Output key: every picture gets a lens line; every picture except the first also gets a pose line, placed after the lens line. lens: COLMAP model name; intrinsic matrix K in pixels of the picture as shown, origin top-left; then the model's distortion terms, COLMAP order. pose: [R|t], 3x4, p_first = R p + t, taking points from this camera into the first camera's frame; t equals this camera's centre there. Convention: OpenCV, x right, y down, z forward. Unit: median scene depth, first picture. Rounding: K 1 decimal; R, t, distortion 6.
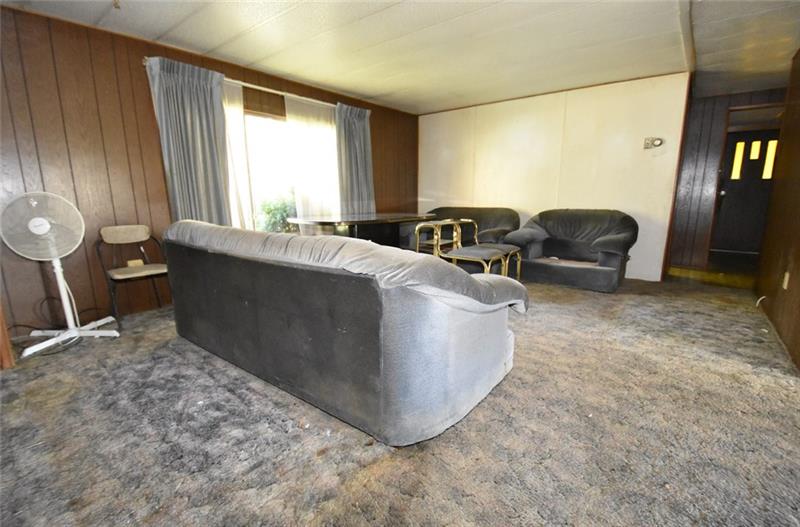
lens RADIAL K [[358.1, 0, 400.0], [0, 358.1, 263.5], [0, 0, 1]] dist [-0.003036, -0.014107]
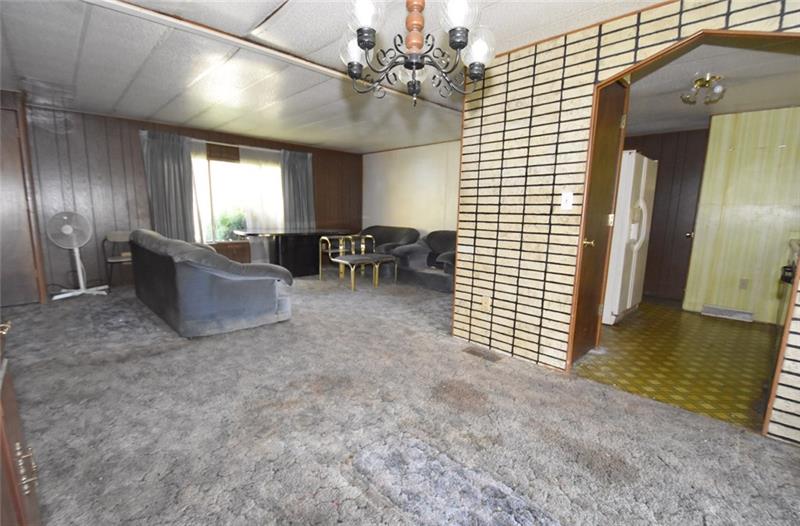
lens RADIAL K [[355.9, 0, 400.0], [0, 355.9, 263.0], [0, 0, 1]] dist [0.000532, -0.014721]
pose [[0.991275, 0.044246, -0.124163, 0.694865], [-0.049596, 0.997955, -0.040330, 0.041485], [0.122125, 0.046136, 0.991442, -0.448881]]
